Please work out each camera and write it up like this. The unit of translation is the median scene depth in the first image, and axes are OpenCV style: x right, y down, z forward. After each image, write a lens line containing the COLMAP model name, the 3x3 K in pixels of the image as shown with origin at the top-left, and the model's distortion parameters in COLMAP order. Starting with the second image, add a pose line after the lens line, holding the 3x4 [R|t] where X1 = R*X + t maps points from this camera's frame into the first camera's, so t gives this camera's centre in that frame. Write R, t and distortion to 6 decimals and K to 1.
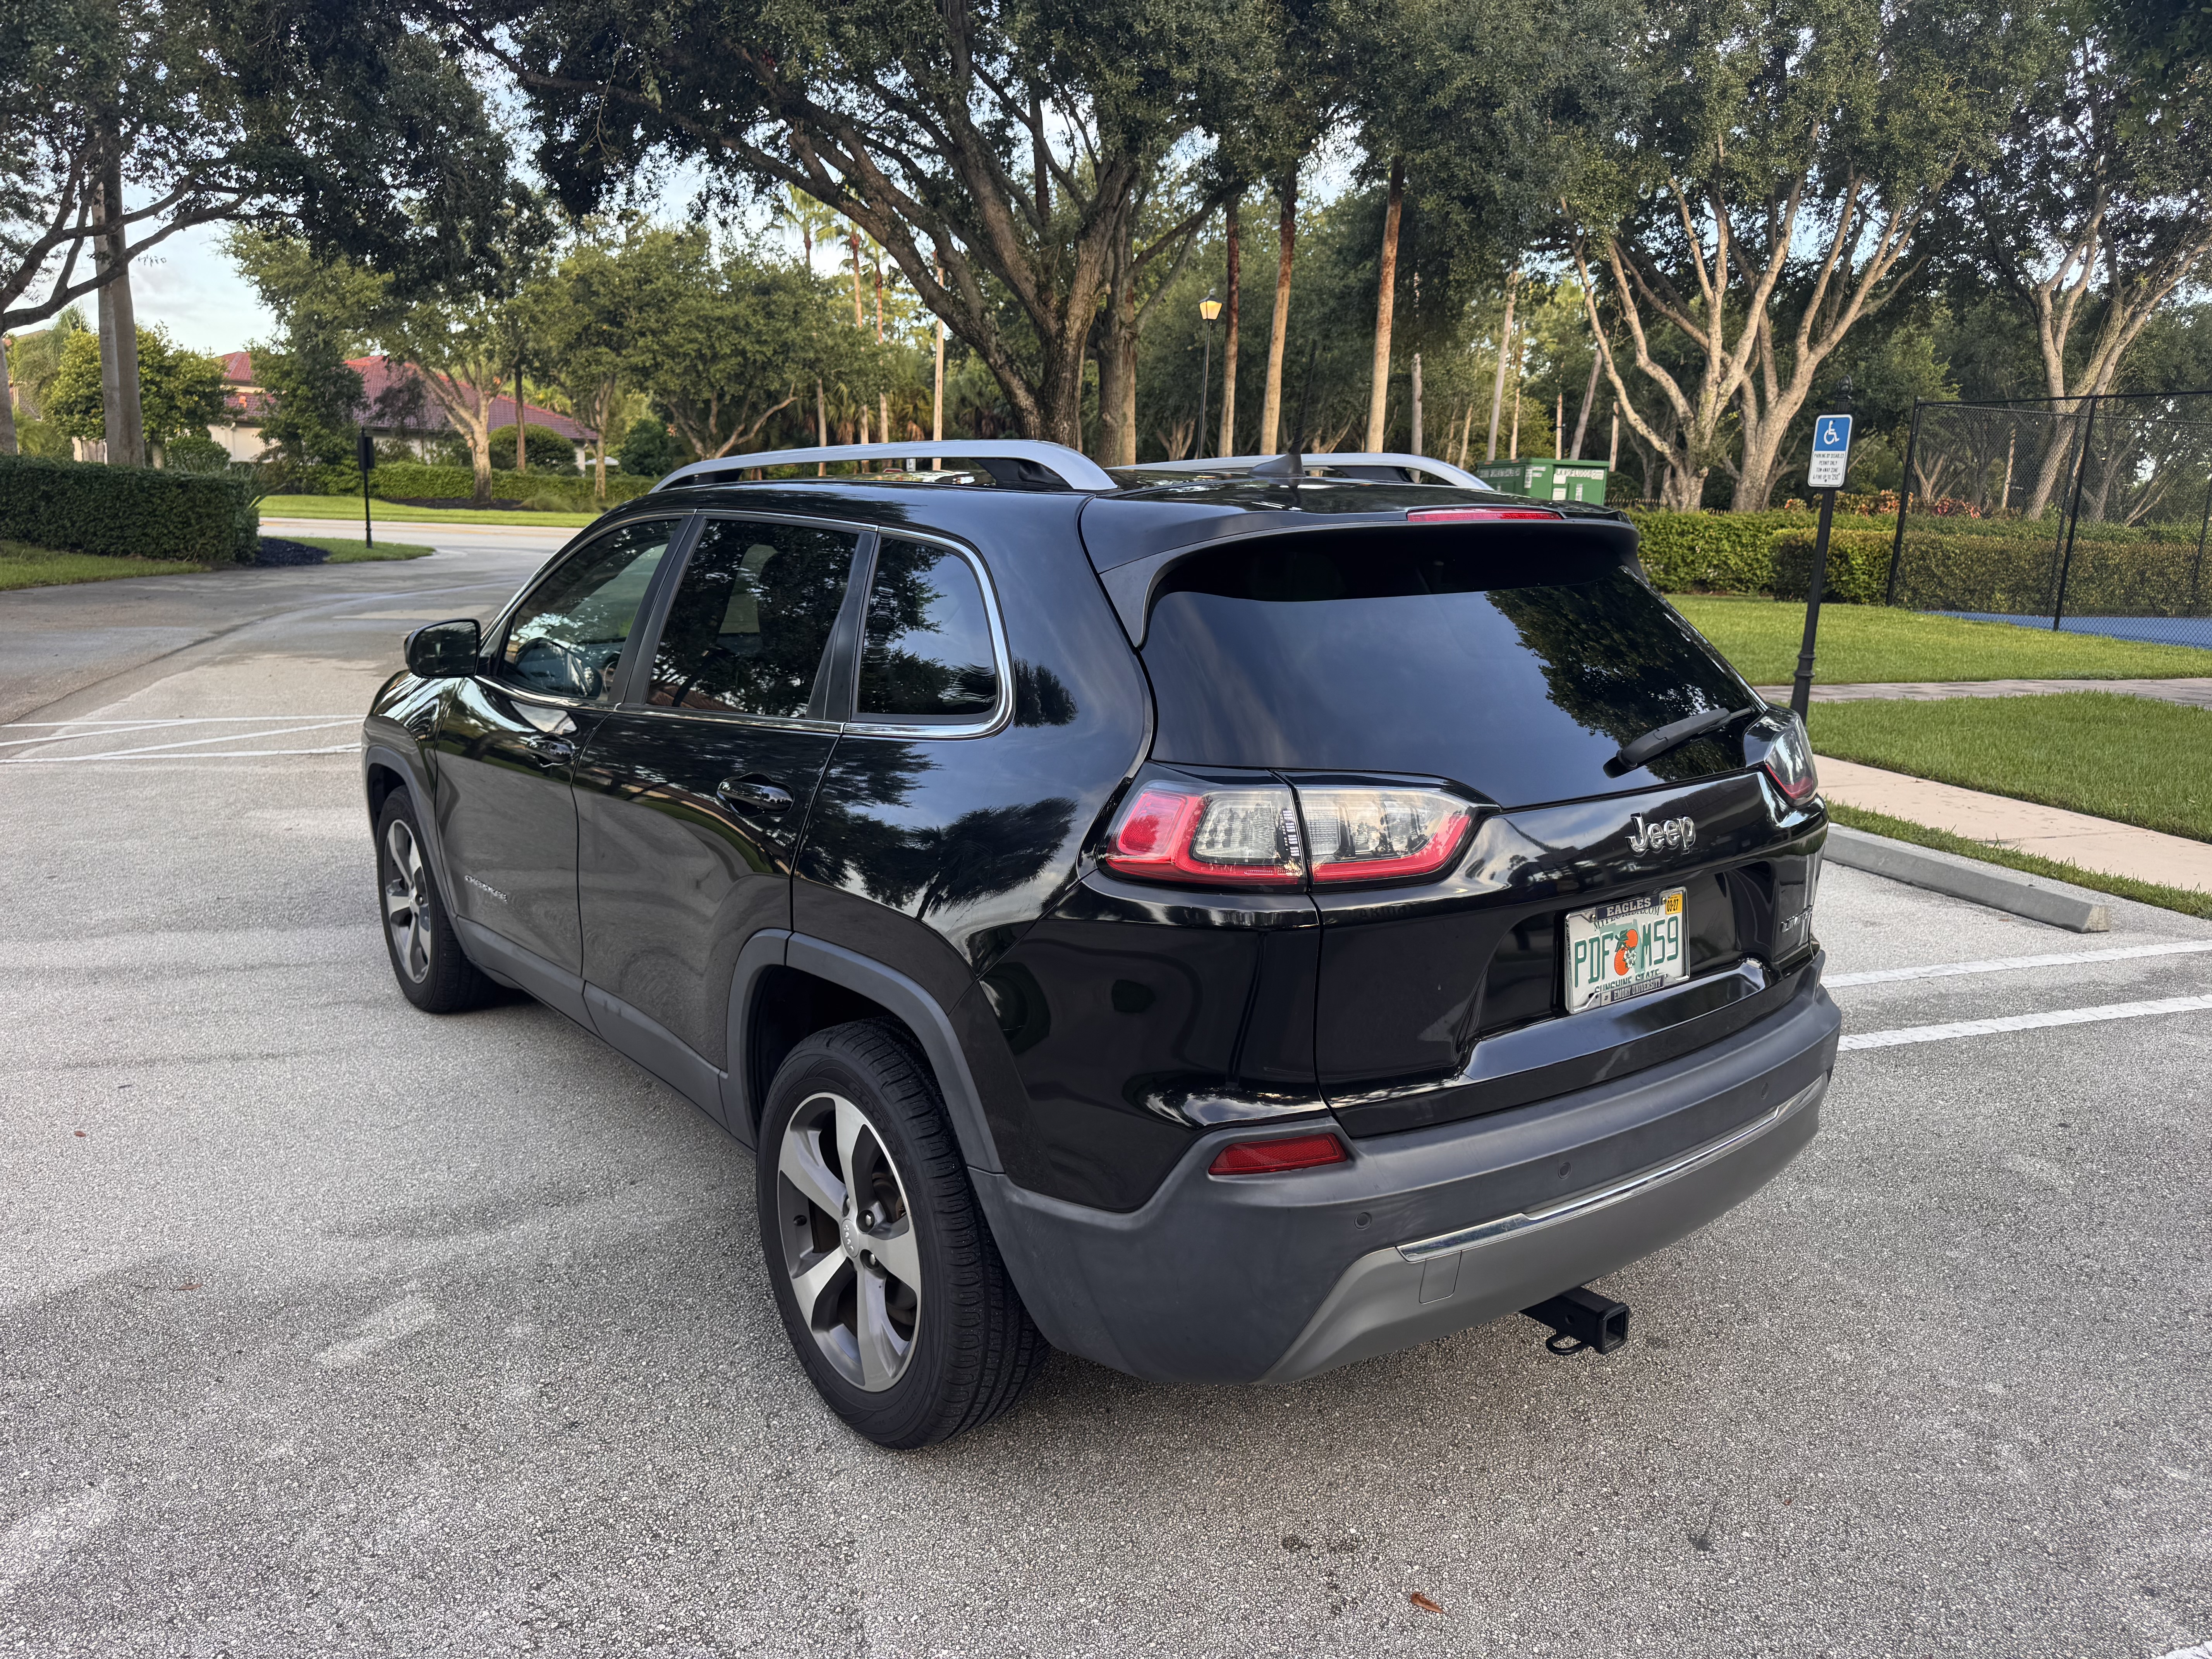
lens RADIAL K [[1596.4, 0, 1015.4], [0, 1596.4, 830.1], [0, 0, 1]] dist [0.007277, -0.000149]
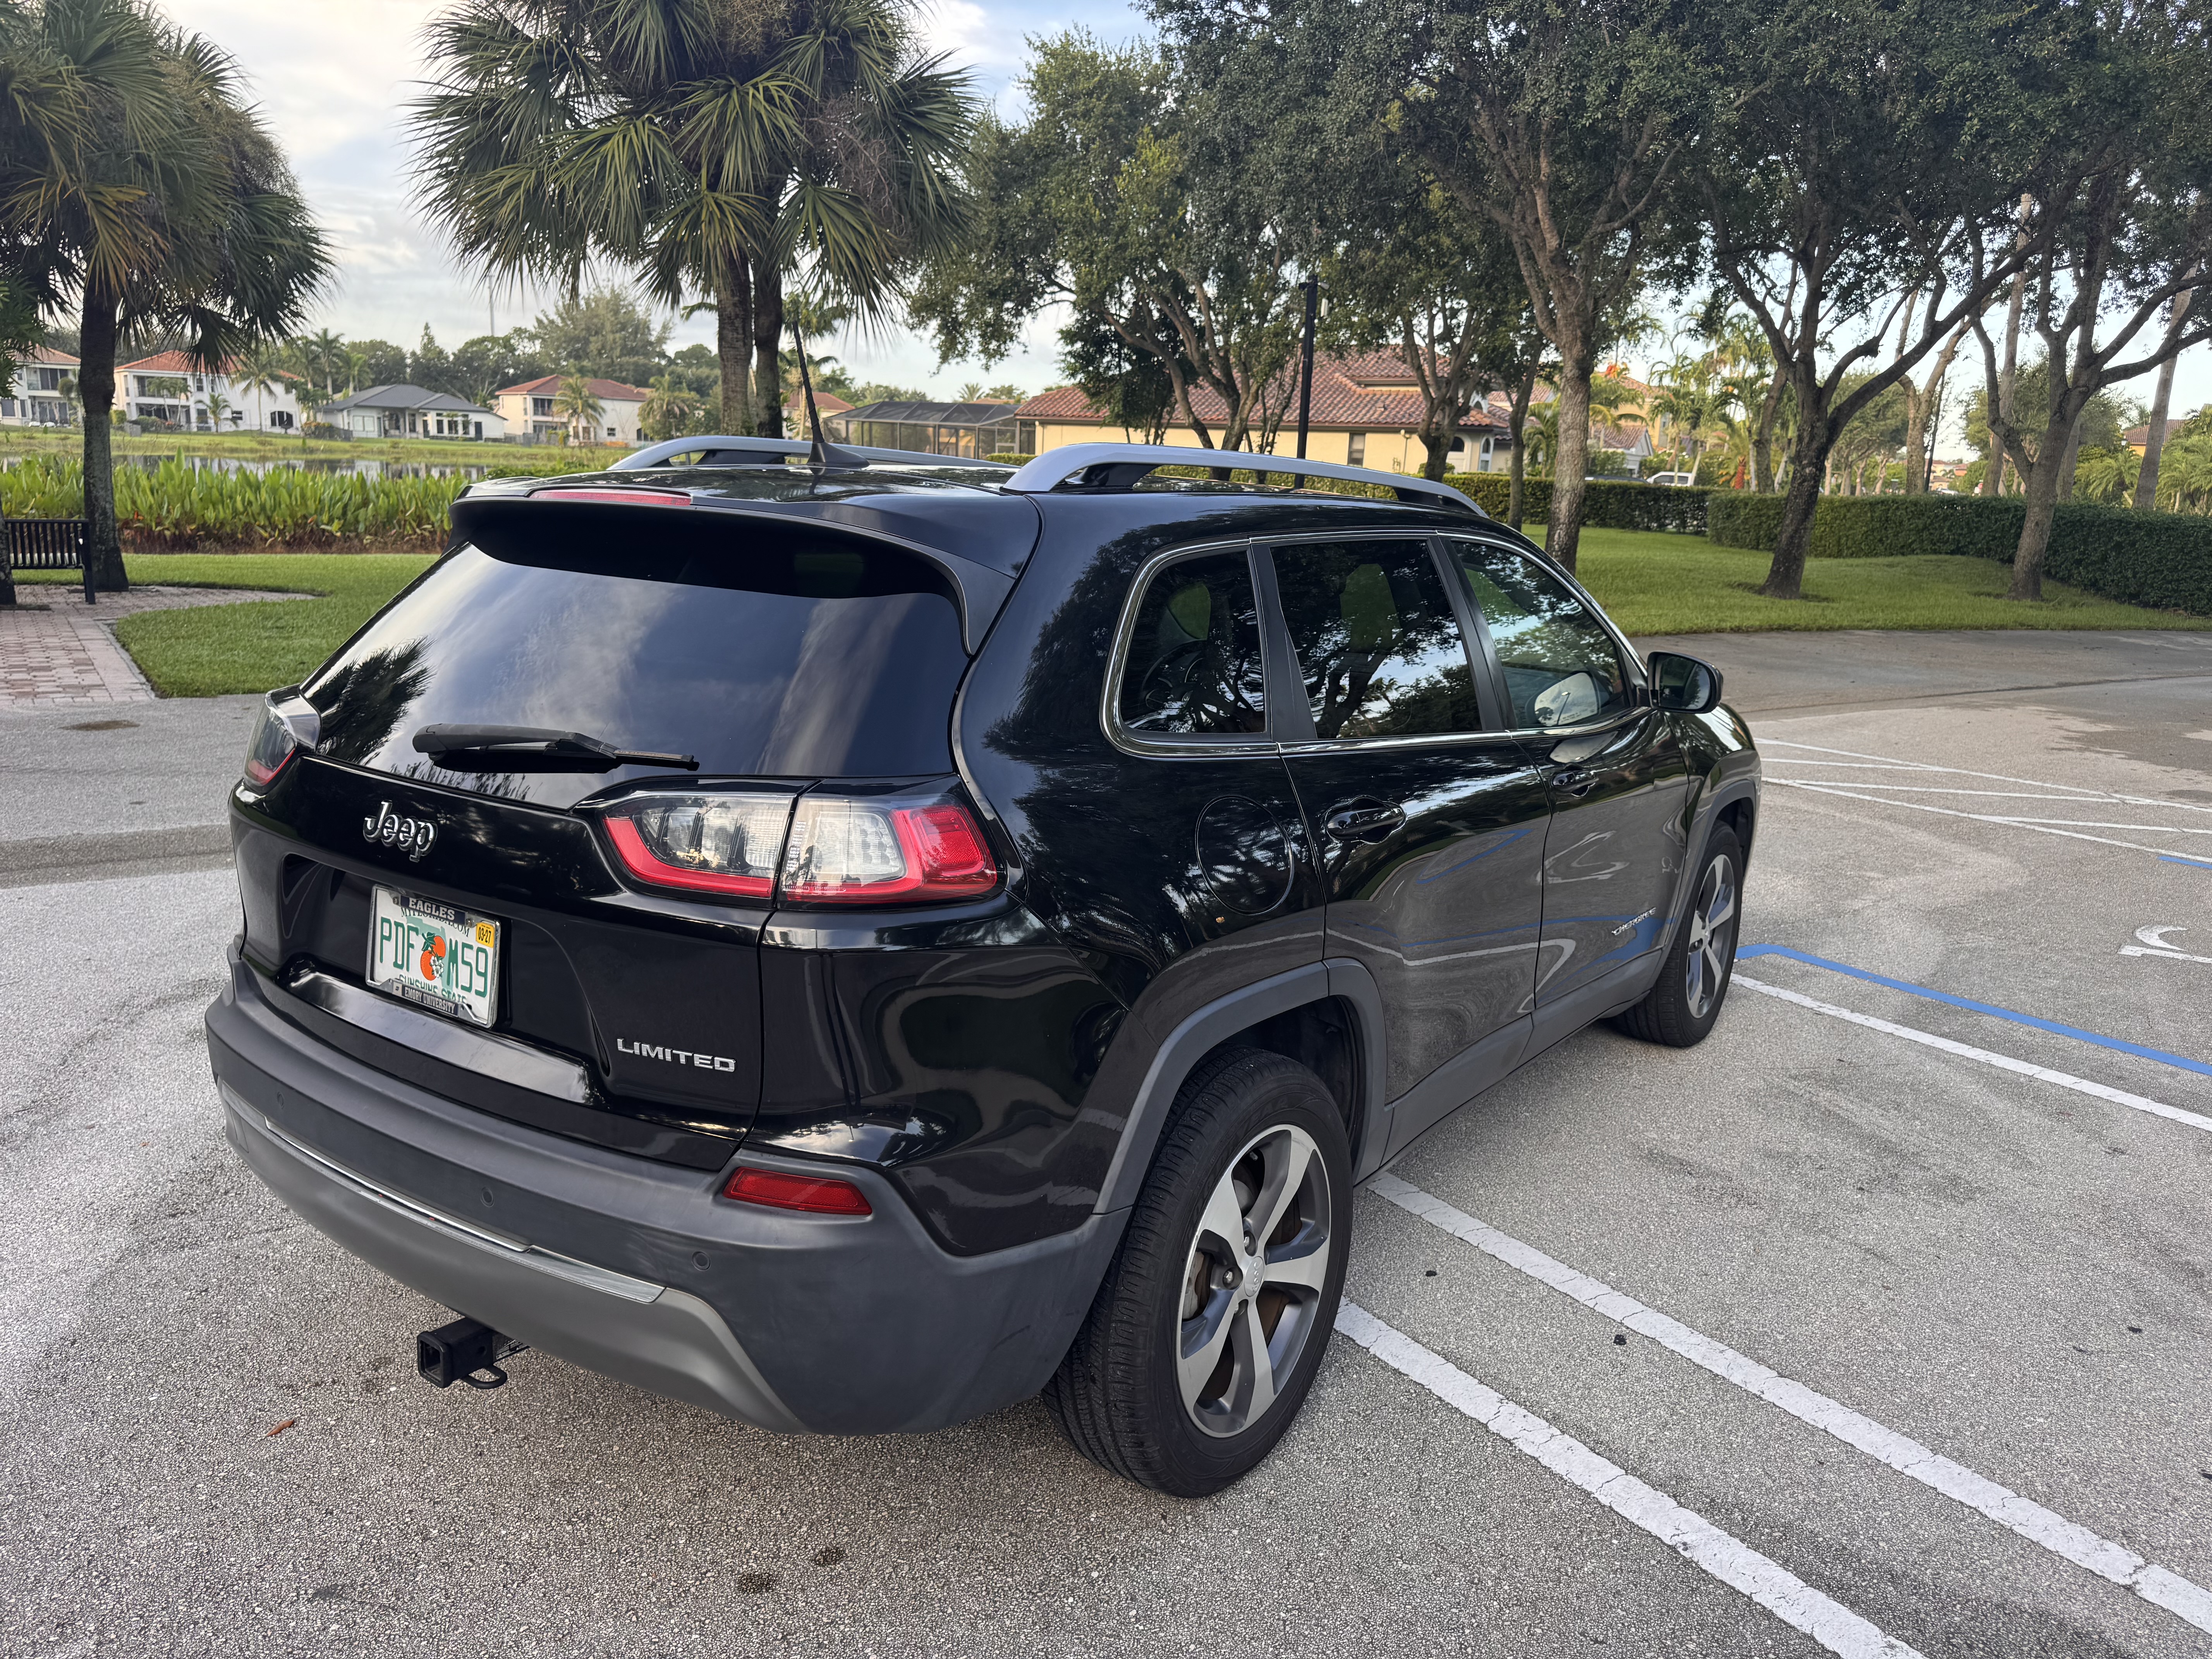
lens RADIAL K [[1550.7, 0, 1106.0], [0, 1550.7, 829.5], [0, 0, 1]] dist [-0.040234, 0.035760]
pose [[0.299663, 0.185612, -0.935815, 0.107316], [-0.211985, 0.969326, 0.124378, -0.015423], [0.930196, 0.161107, 0.329818, 0.085636]]
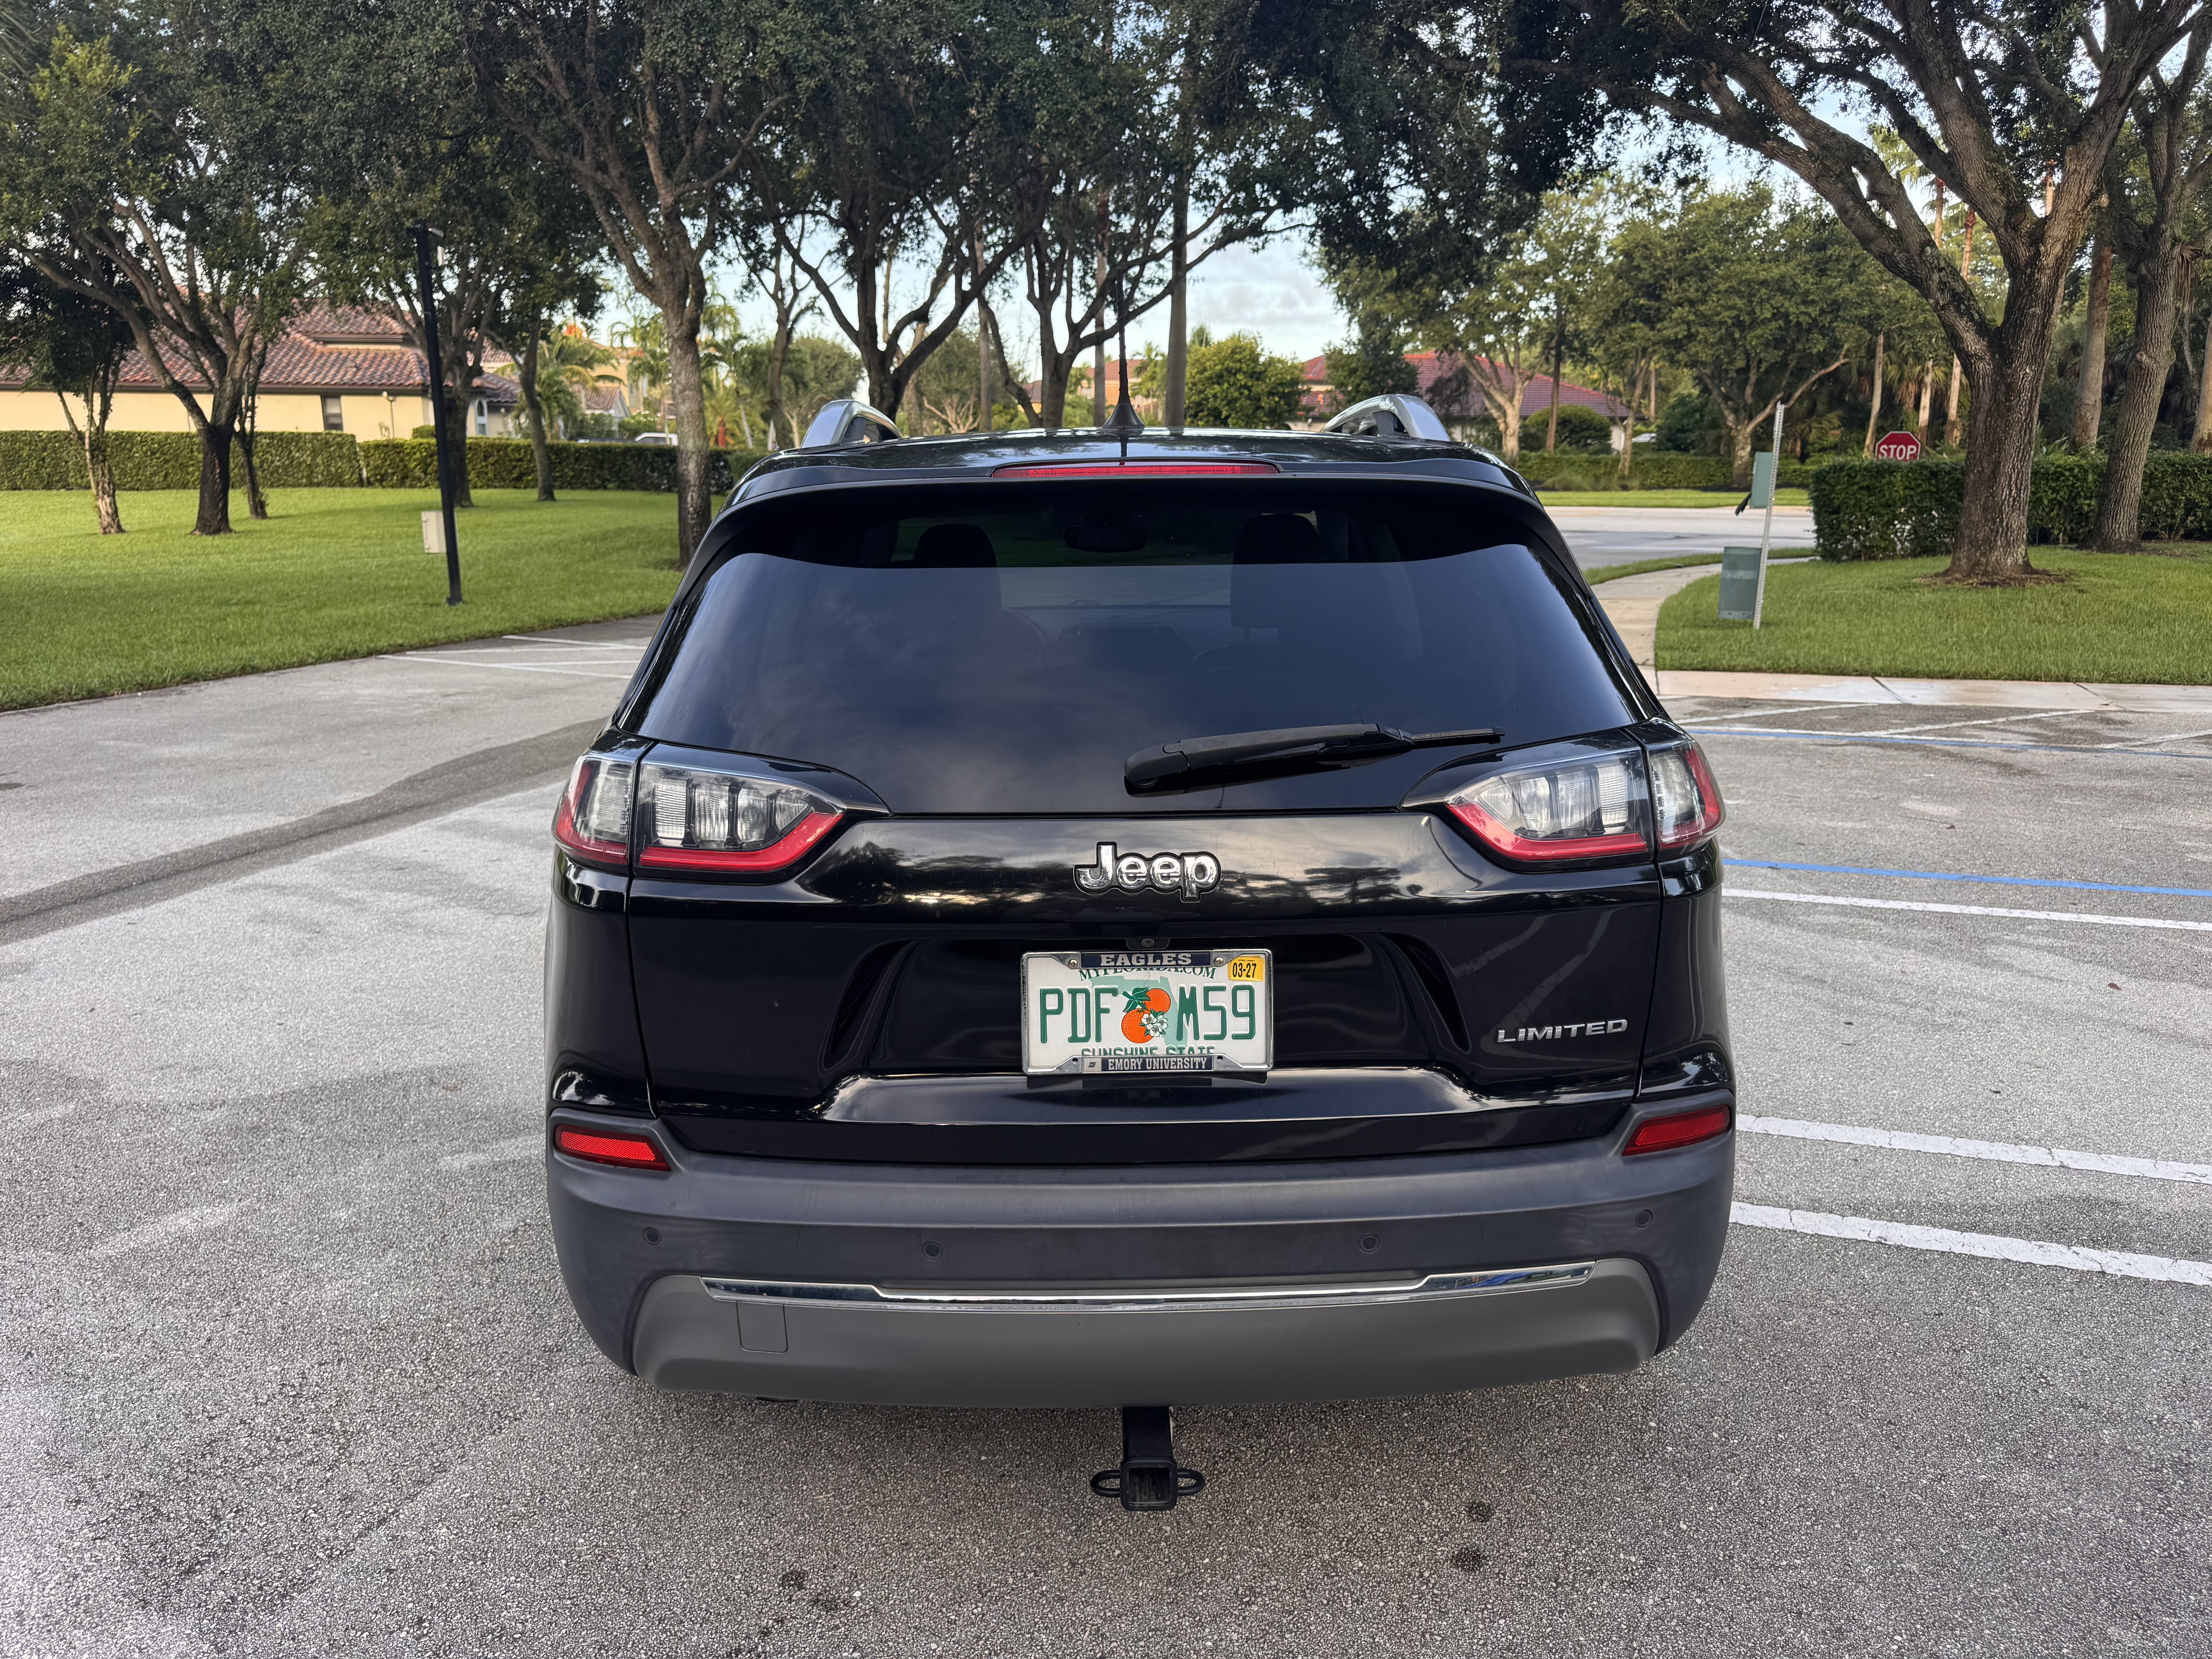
lens RADIAL K [[1548.3, 0, 1095.7], [0, 1548.3, 835.5], [0, 0, 1]] dist [0.008720, -0.010215]
pose [[0.806267, 0.108021, -0.581605, 0.064458], [-0.095805, 0.994051, 0.051812, -0.003999], [0.583741, 0.013947, 0.811820, 0.029300]]
